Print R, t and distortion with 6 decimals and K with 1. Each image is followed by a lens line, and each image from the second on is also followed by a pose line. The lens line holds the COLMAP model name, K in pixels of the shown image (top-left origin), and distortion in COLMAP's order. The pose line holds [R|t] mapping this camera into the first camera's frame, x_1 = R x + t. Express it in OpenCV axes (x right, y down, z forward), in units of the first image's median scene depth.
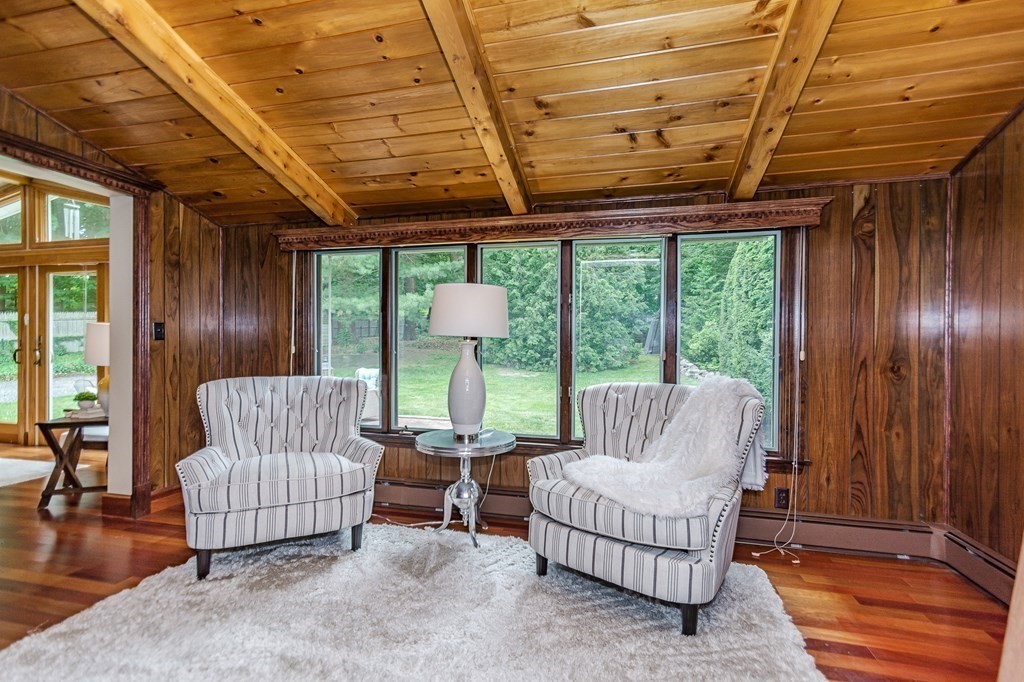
lens RADIAL K [[460.7, 0, 516.6], [0, 460.7, 346.4], [0, 0, 1]] dist [0.018690, 0.001071]
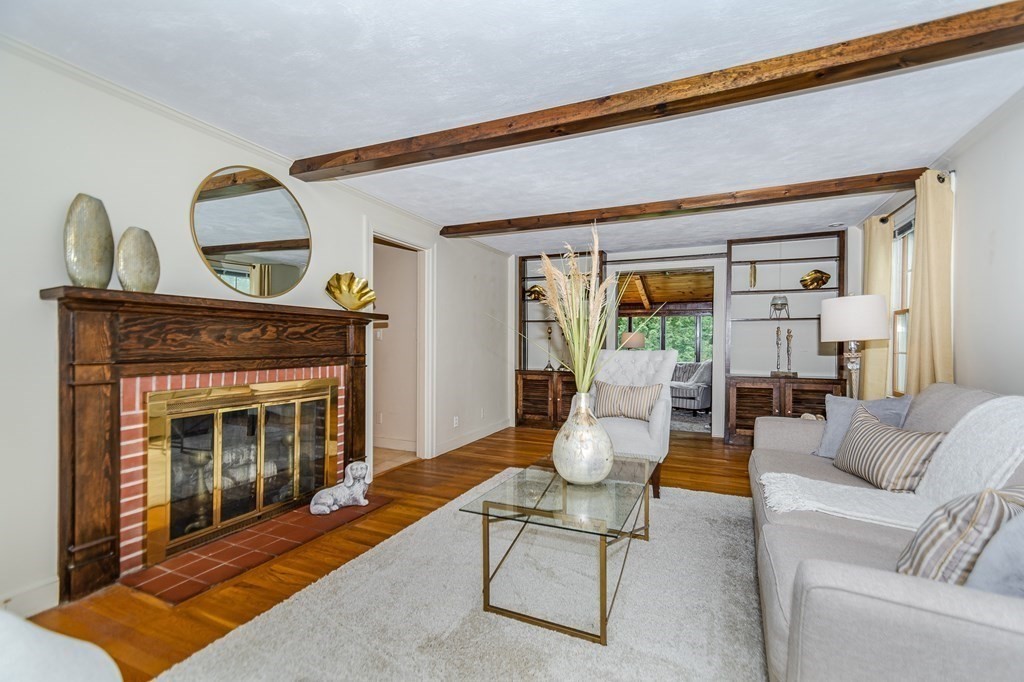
lens RADIAL K [[460.7, 0, 512.0], [0, 460.7, 342.7], [0, 0, 1]] dist [0.018690, 0.001071]
pose [[0.984623, 0.002252, -0.174676, -0.356358], [-0.002712, 0.999993, -0.002399, -0.043512], [0.174670, 0.002836, 0.984623, -2.247004]]
